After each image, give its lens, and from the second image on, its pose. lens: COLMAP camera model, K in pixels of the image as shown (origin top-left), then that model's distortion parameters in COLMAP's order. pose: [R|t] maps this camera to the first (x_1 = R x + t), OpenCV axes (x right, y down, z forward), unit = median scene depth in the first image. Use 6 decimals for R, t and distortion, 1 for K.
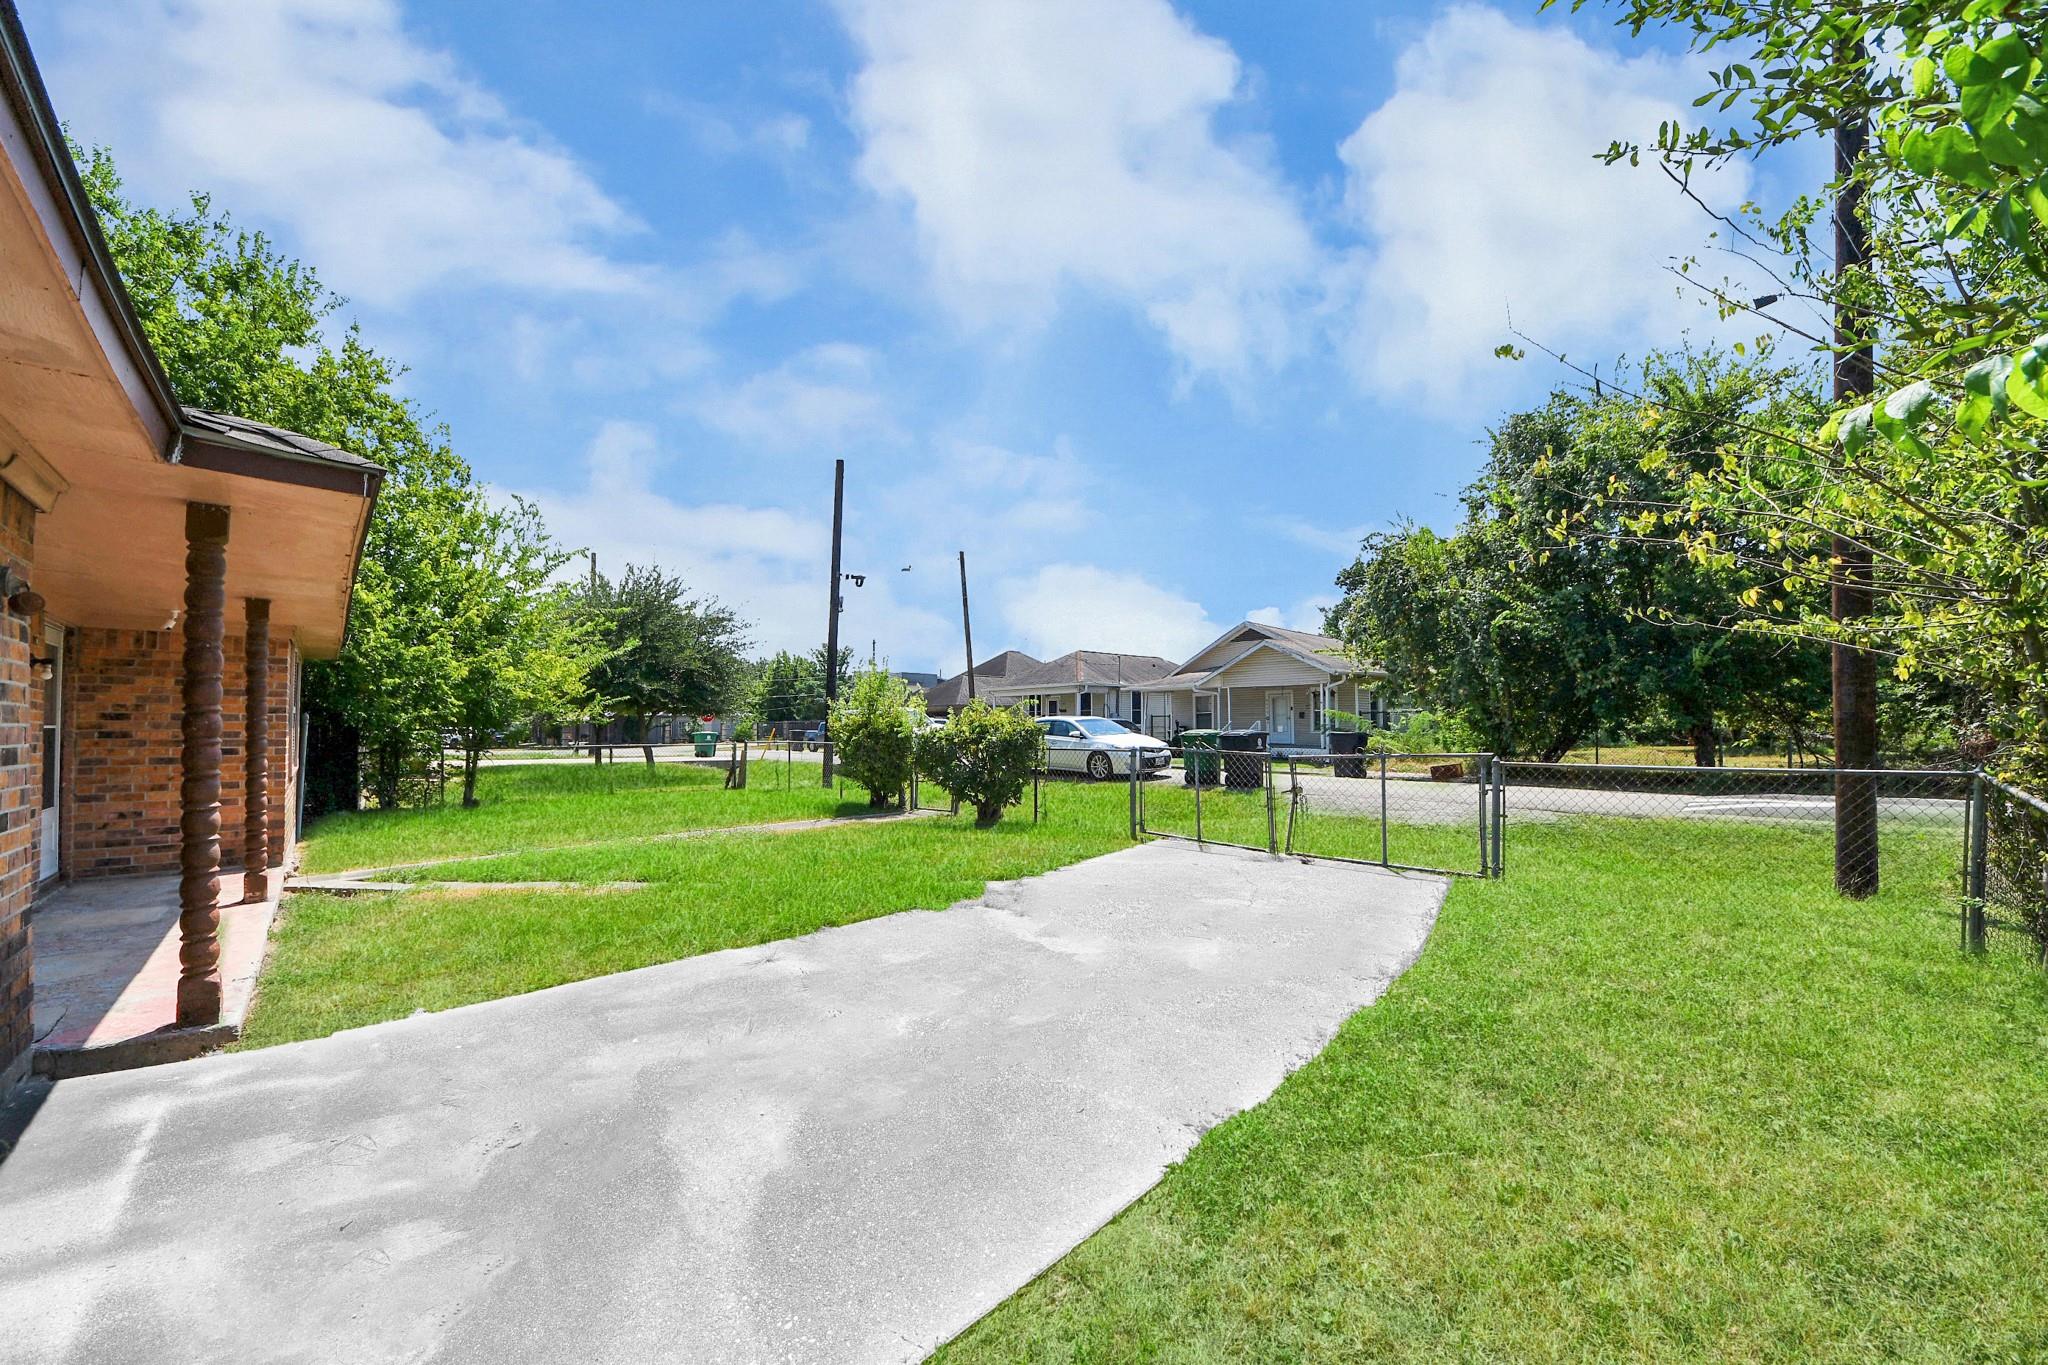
lens RADIAL K [[722.7, 0, 1018.3], [0, 722.7, 695.9], [0, 0, 1]] dist [0.036774, -0.024962]
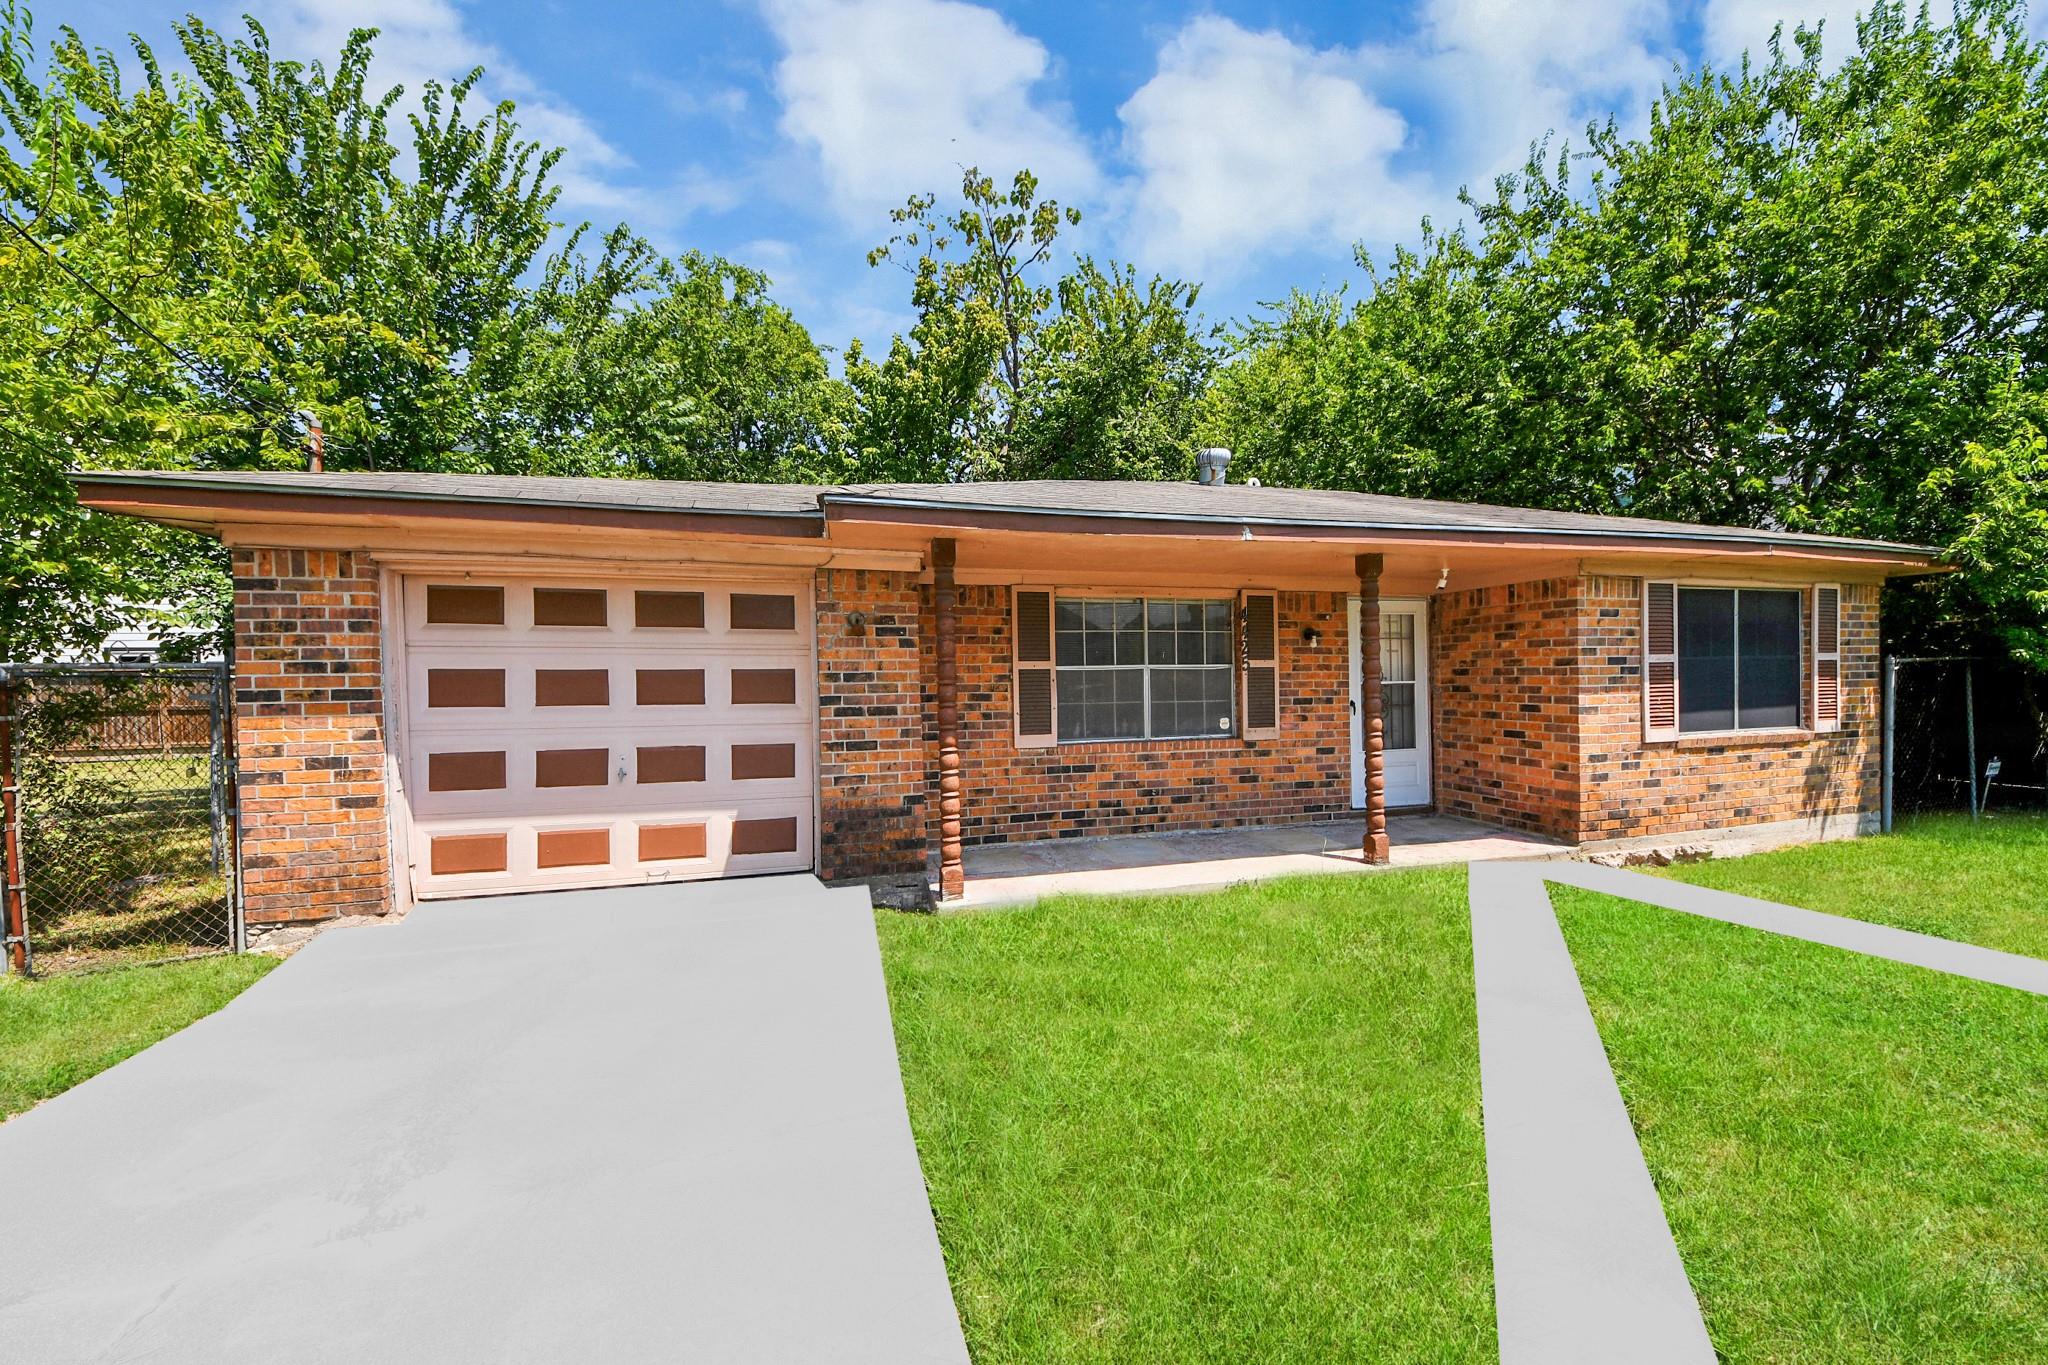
lens RADIAL K [[722.7, 0, 1018.3], [0, 722.7, 695.9], [0, 0, 1]] dist [0.036774, -0.024962]
pose [[-0.491258, 0.026674, -0.870606, 0.038129], [0.050108, 0.998741, 0.002326, 0.028091], [0.869572, -0.042481, -0.491976, 0.944107]]
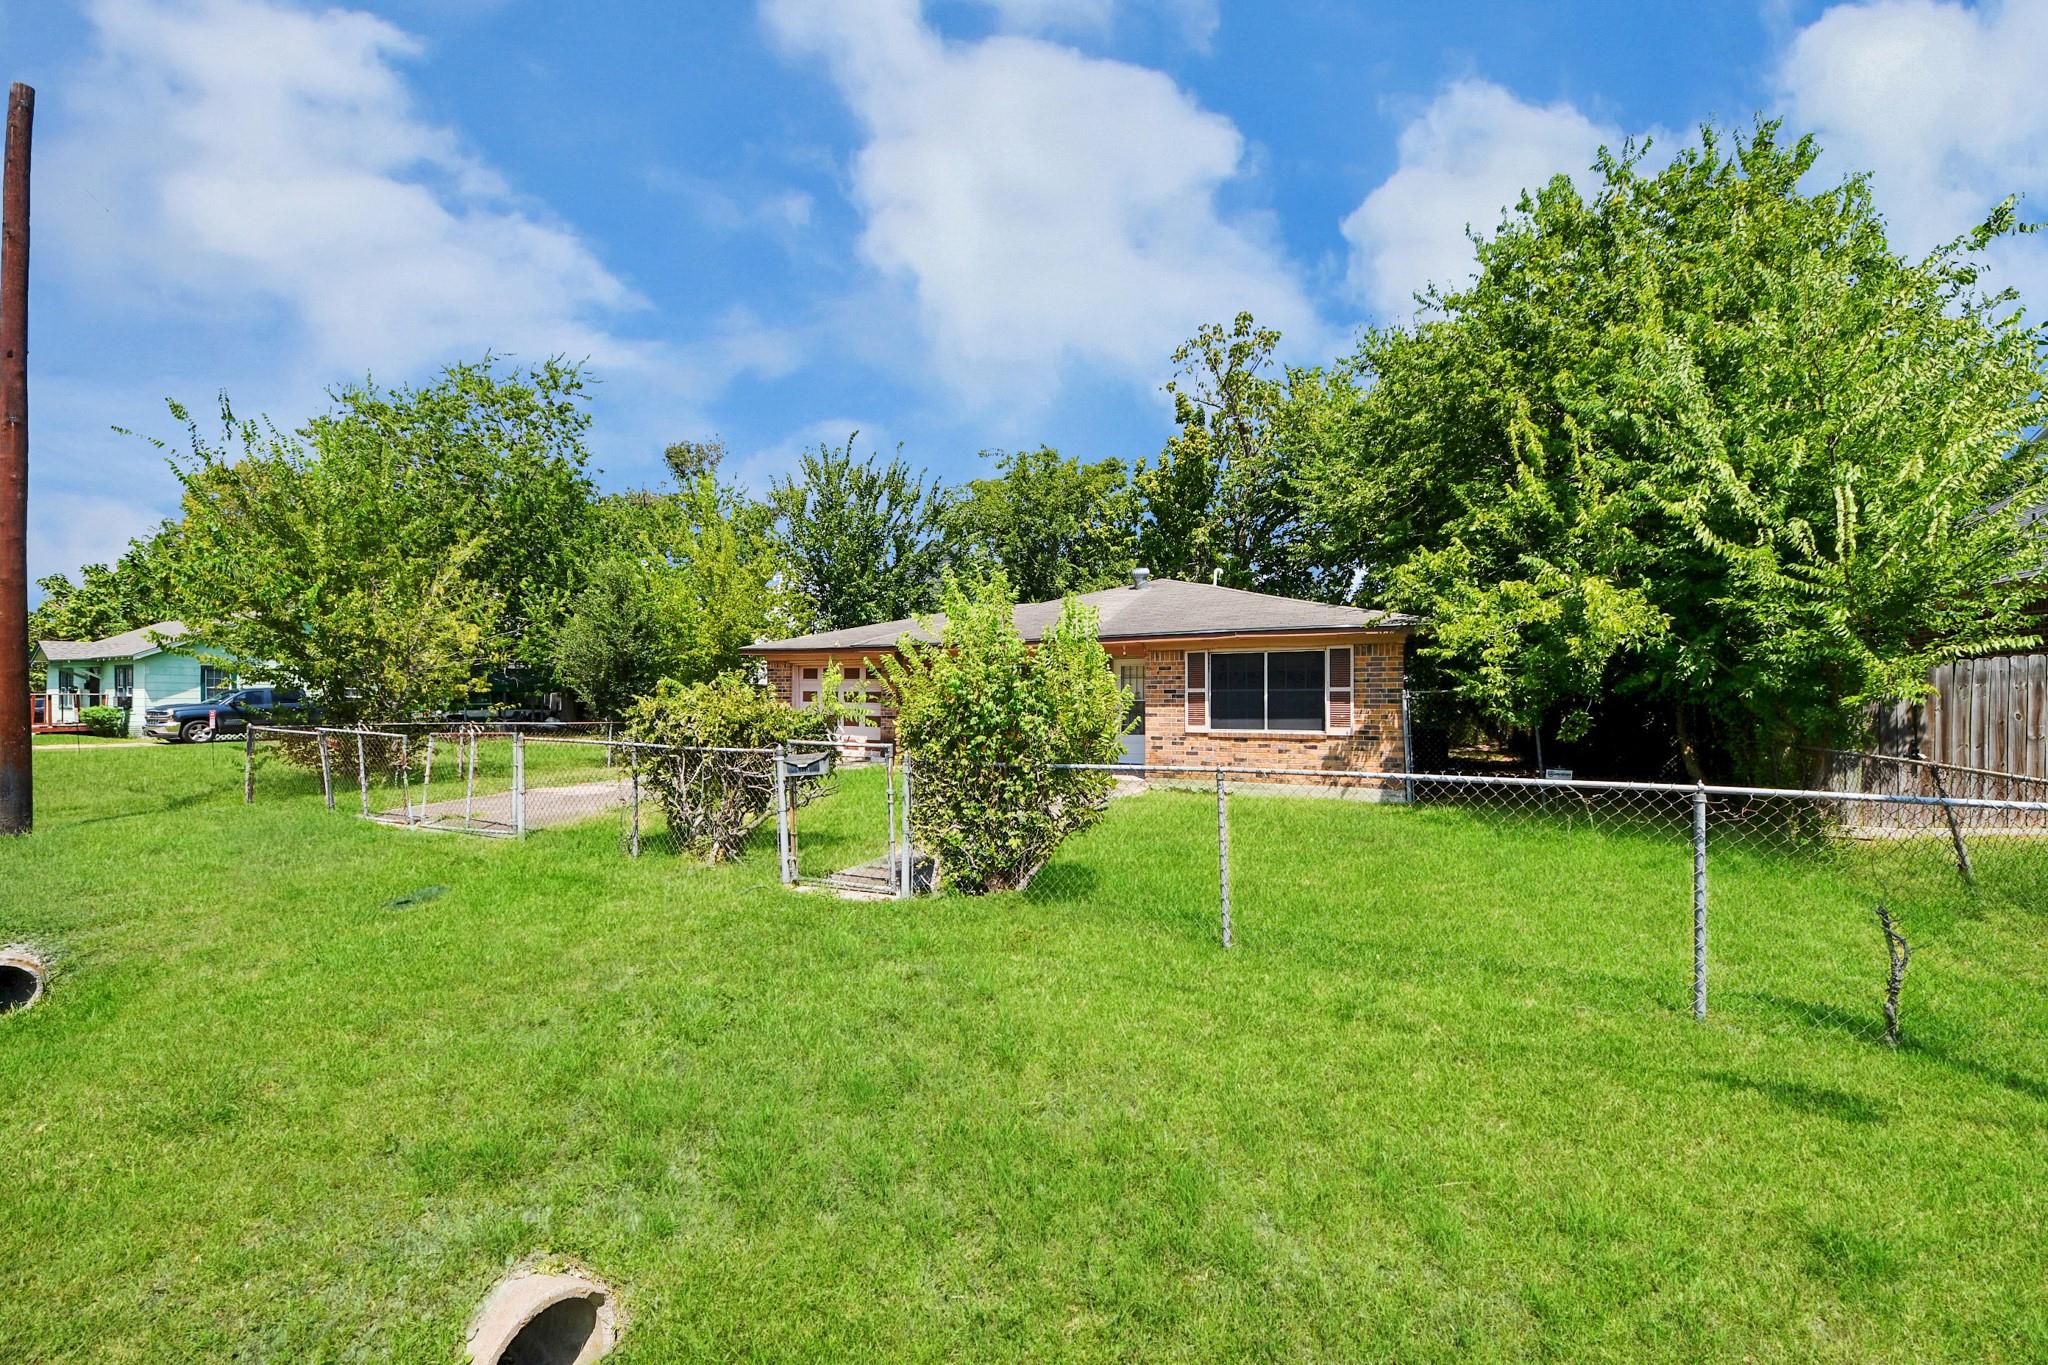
lens RADIAL K [[722.7, 0, 1018.3], [0, 722.7, 695.9], [0, 0, 1]] dist [0.036774, -0.024962]
pose [[-0.938822, 0.000741, -0.344401, -0.131486], [0.014748, 0.999167, -0.038053, 0.101987], [0.344086, -0.040804, -0.938051, 2.796262]]
